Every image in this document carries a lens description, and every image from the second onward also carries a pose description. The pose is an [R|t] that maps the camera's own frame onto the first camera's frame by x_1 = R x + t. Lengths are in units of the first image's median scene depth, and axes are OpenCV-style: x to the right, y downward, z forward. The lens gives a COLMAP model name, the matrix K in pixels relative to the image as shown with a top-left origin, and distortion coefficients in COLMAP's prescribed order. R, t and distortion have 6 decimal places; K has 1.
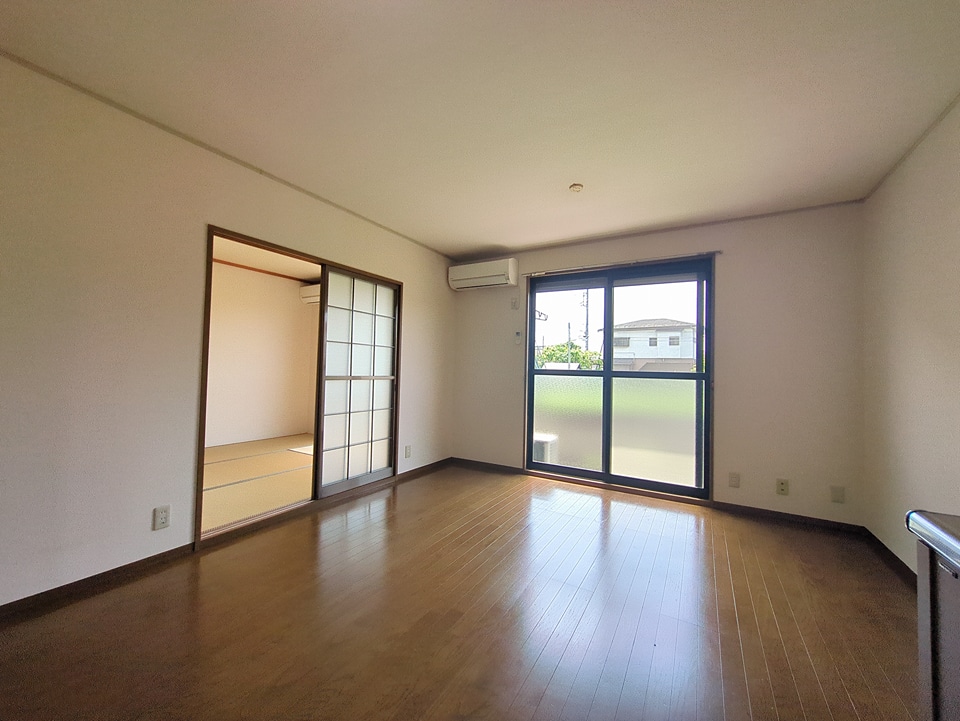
lens RADIAL K [[378.4, 0, 475.9], [0, 378.4, 359.0], [0, 0, 1]] dist [0.001126, 0.000644]
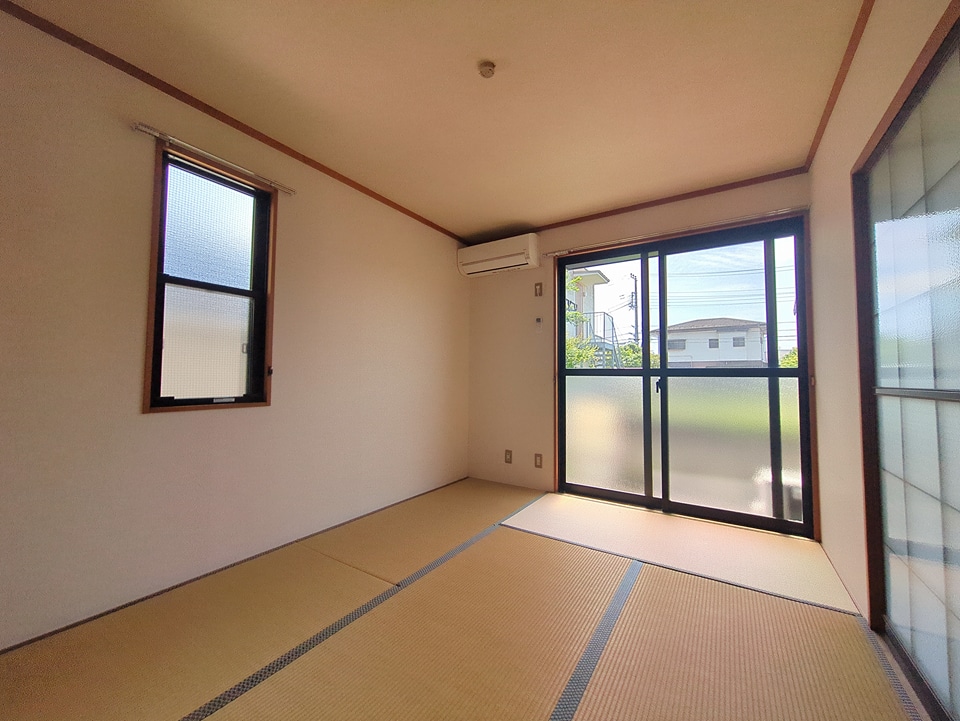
lens RADIAL K [[378.4, 0, 480.8], [0, 378.4, 362.0], [0, 0, 1]] dist [0.001126, 0.000644]
pose [[0.993777, -0.011774, -0.110765, 0.045241], [0.009833, 0.999789, -0.018048, 0.017702], [0.110954, 0.016847, 0.993683, 0.111652]]
